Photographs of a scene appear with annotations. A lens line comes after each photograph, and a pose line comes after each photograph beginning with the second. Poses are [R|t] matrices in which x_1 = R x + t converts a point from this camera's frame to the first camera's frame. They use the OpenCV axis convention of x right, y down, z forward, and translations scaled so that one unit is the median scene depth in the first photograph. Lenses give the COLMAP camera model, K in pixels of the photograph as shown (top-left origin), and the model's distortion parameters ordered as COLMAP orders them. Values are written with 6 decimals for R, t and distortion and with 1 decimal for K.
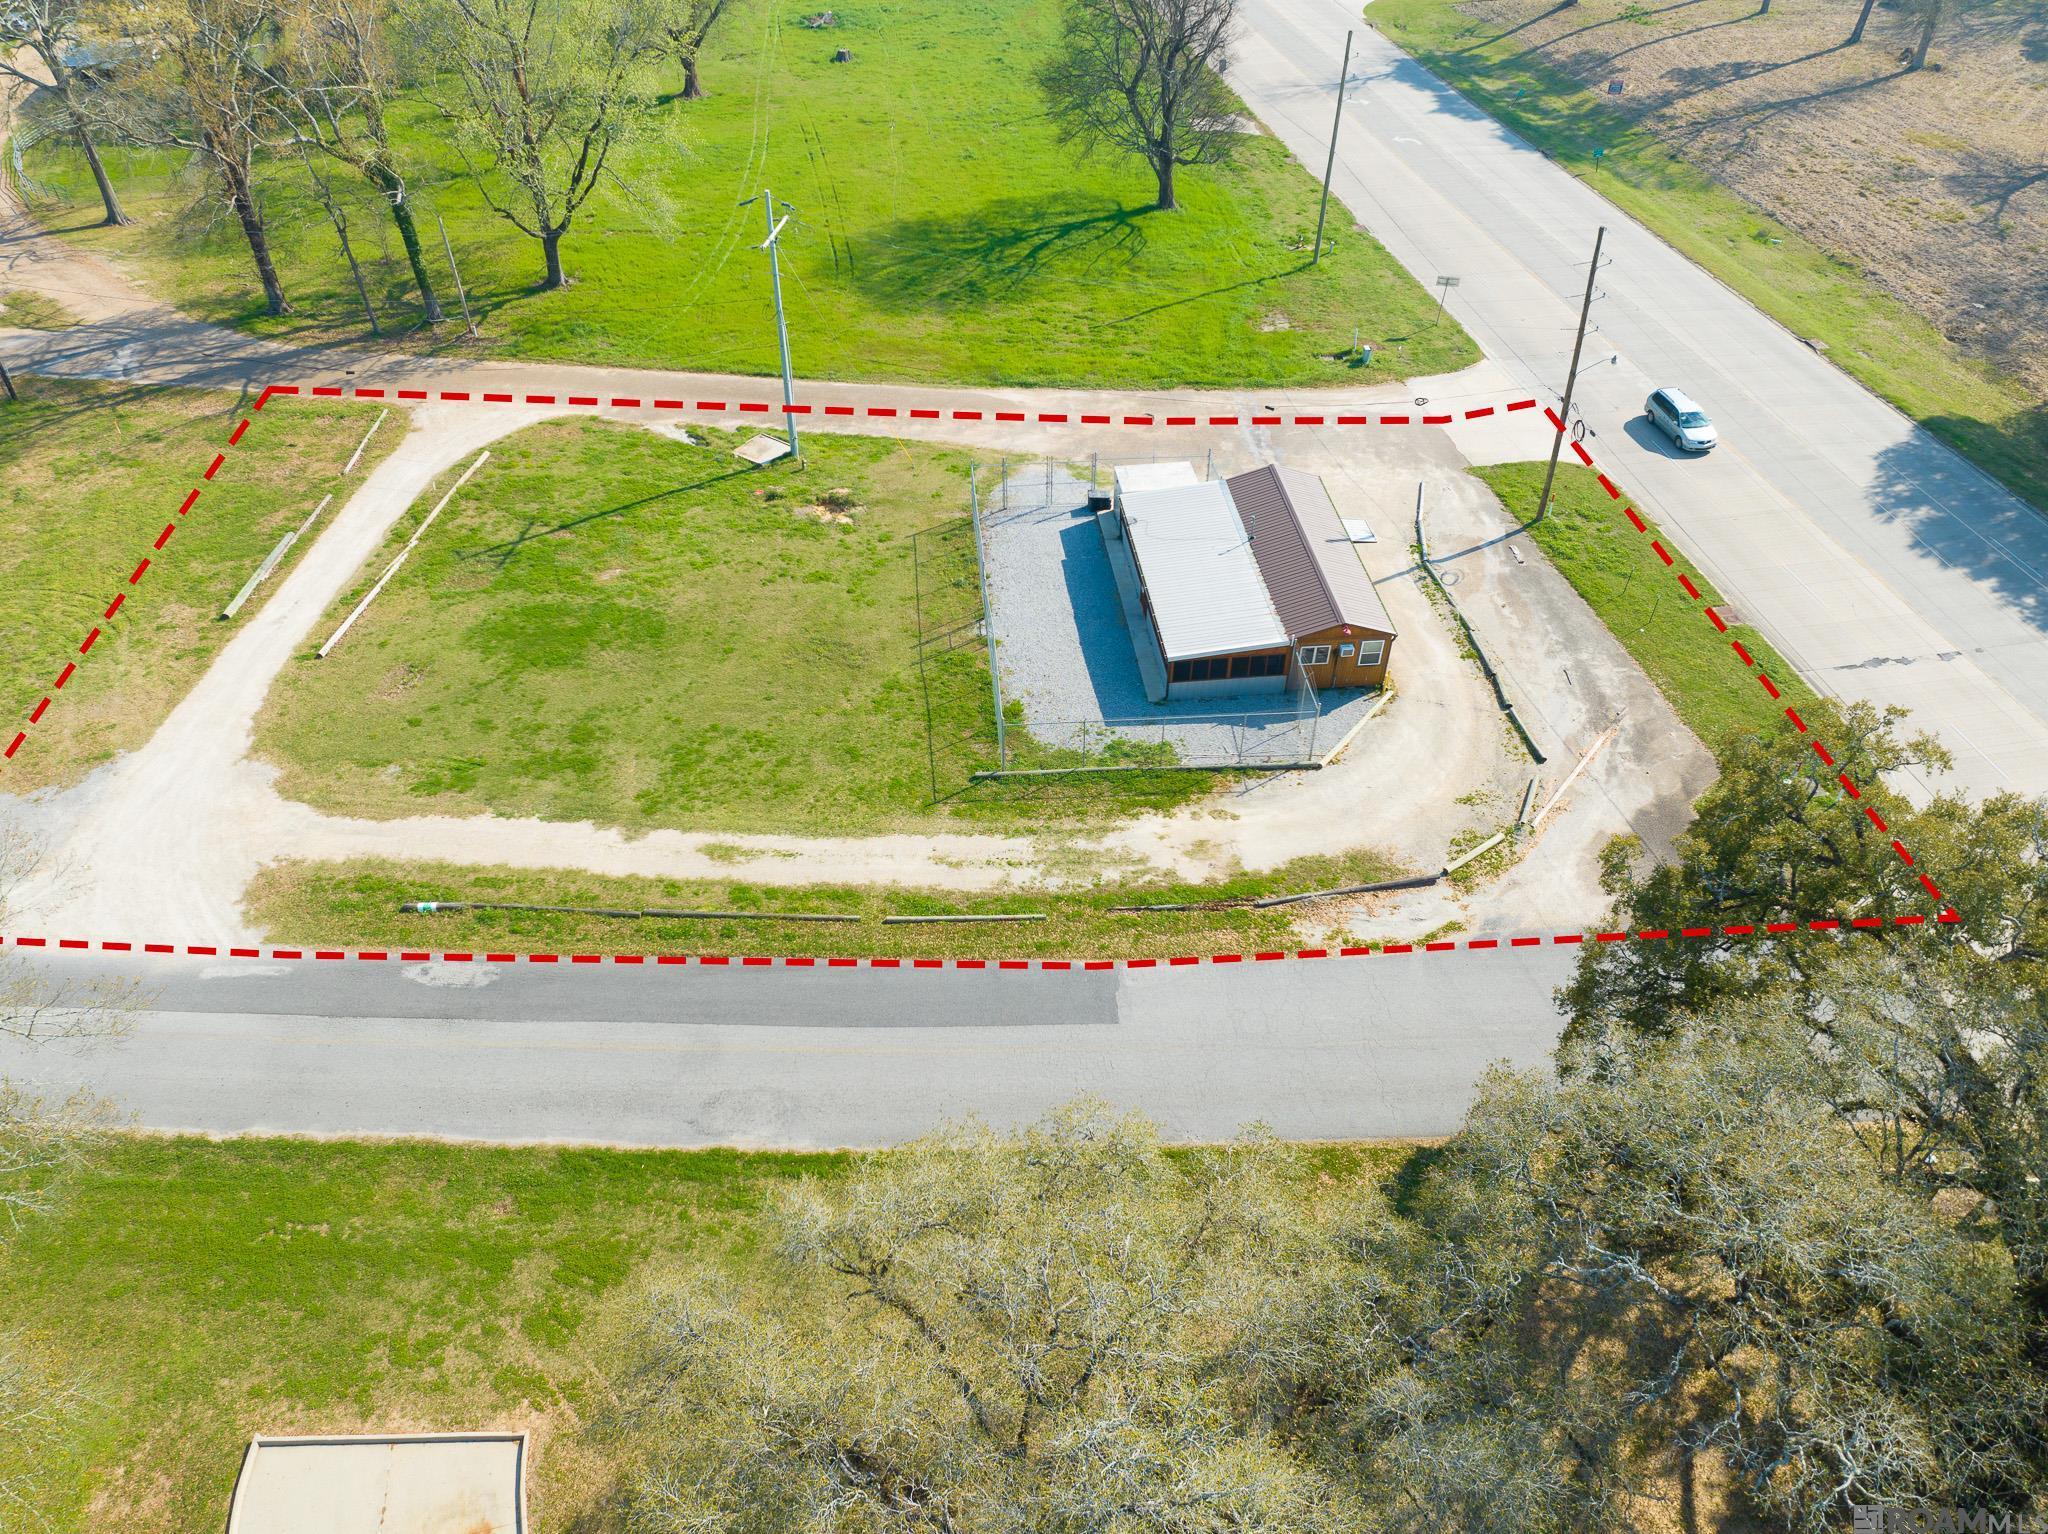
lens RADIAL K [[1456.6, 0, 1024.0], [0, 1456.6, 767.0], [0, 0, 1]] dist [-0.039953, -0.001313]
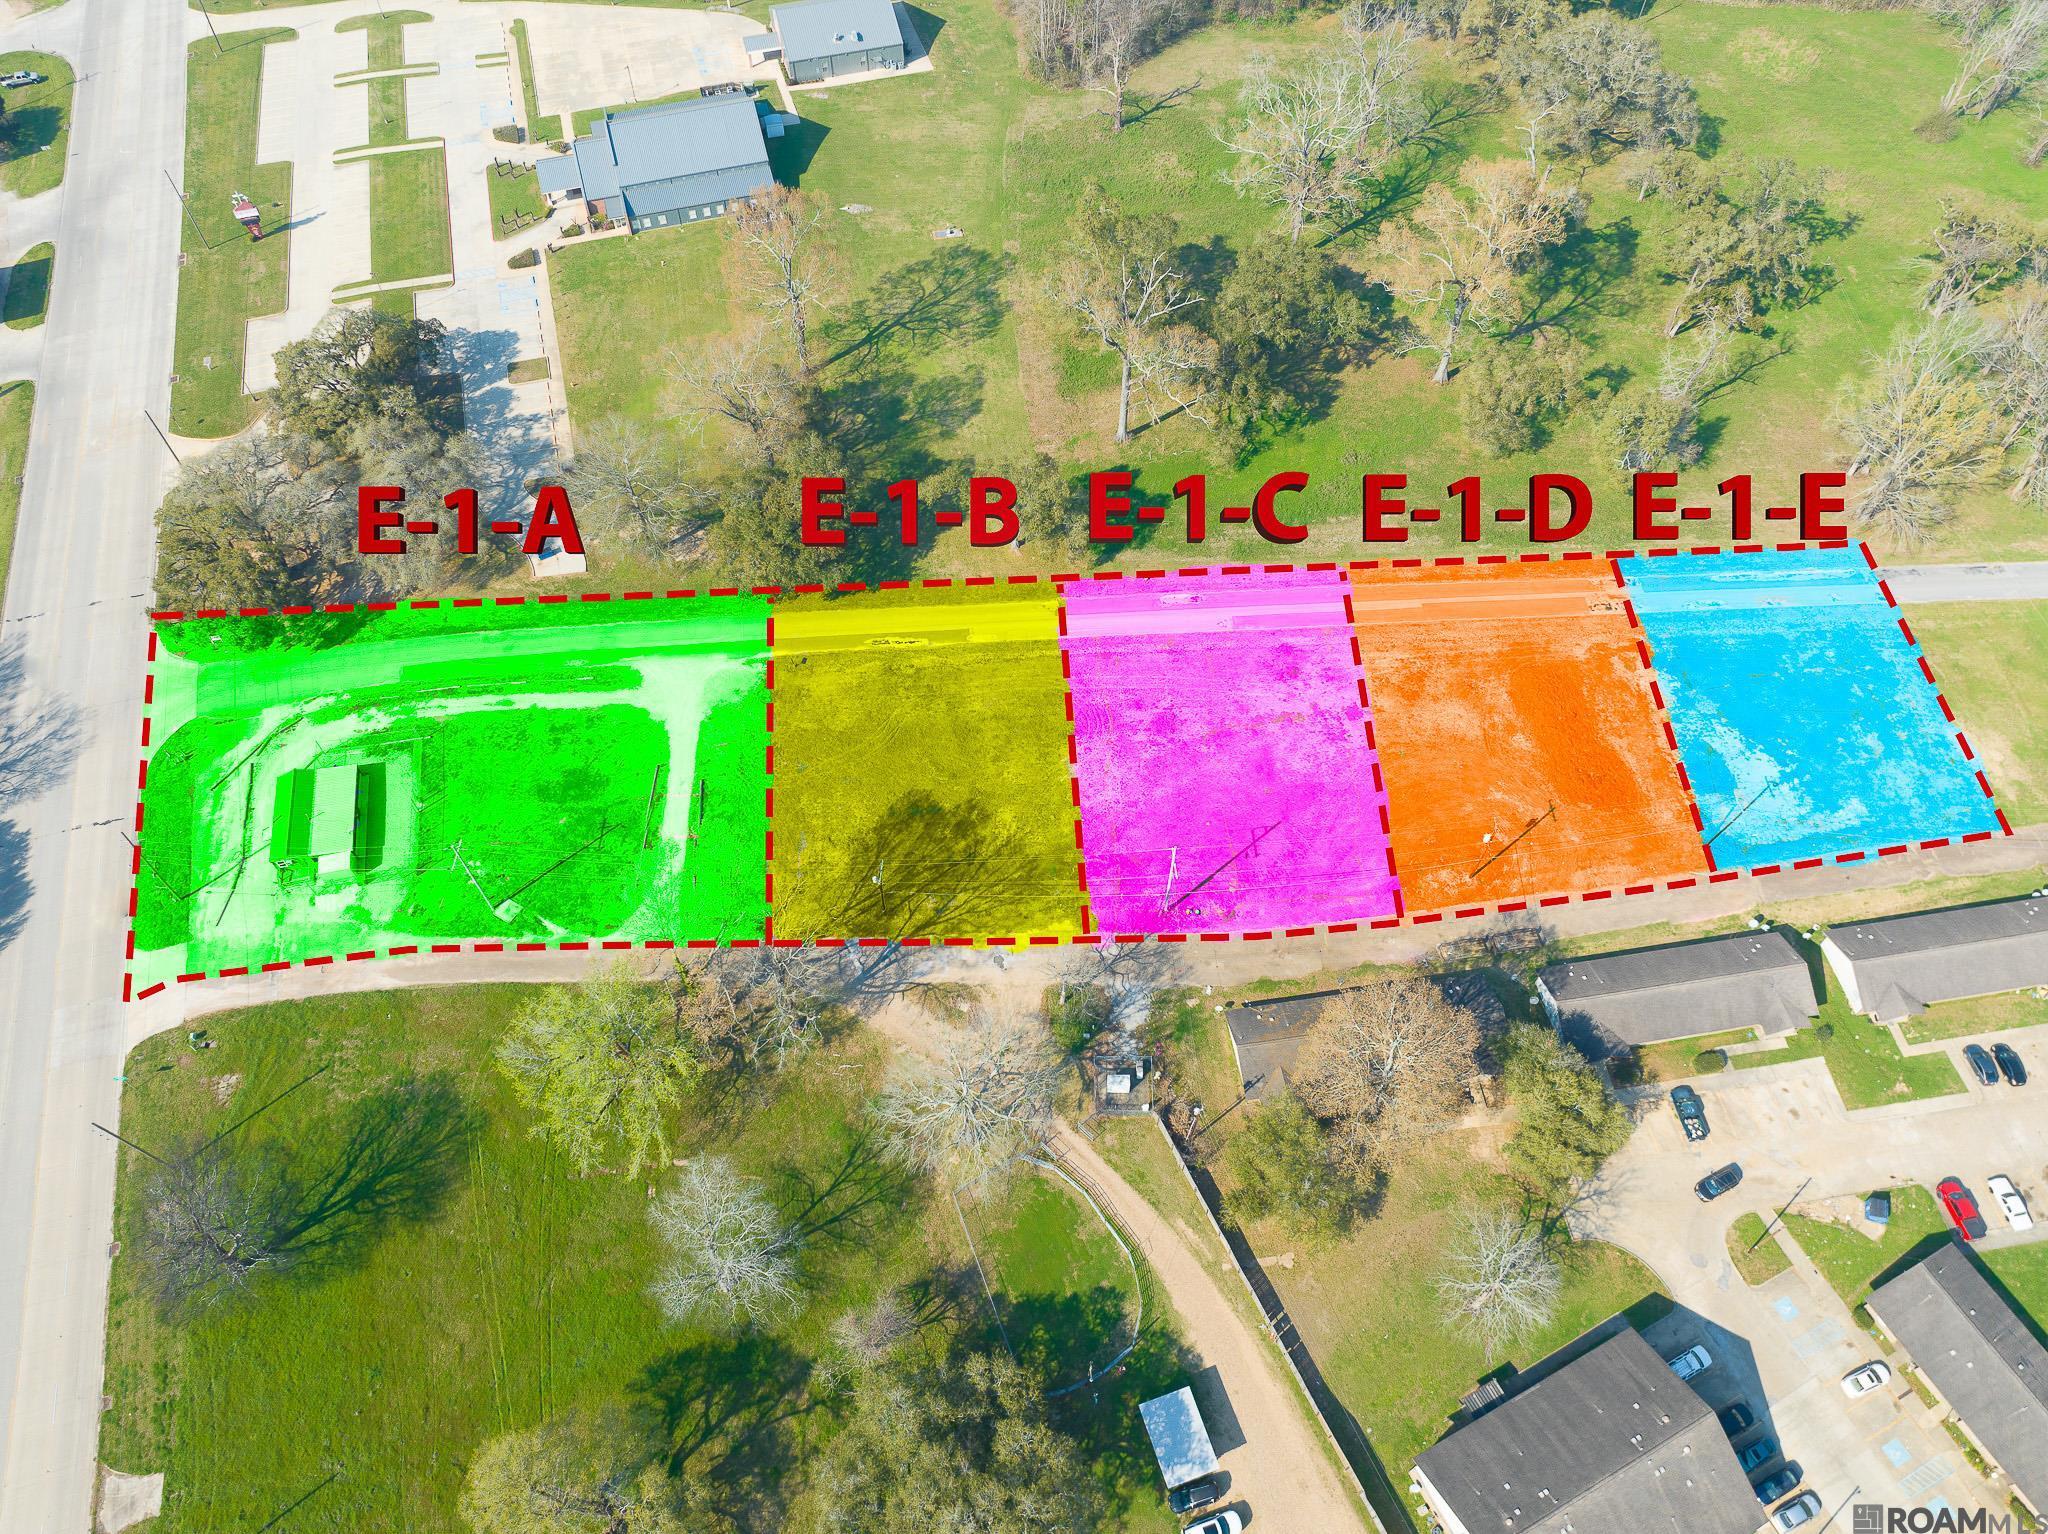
lens RADIAL K [[1456.6, 0, 1024.0], [0, 1456.6, 767.0], [0, 0, 1]] dist [-0.039953, -0.001313]
pose [[-0.993439, 0.103262, -0.049154, -0.974471], [-0.059209, -0.096683, 0.993552, -2.703204], [0.097843, 0.989944, 0.102163, 0.710027]]
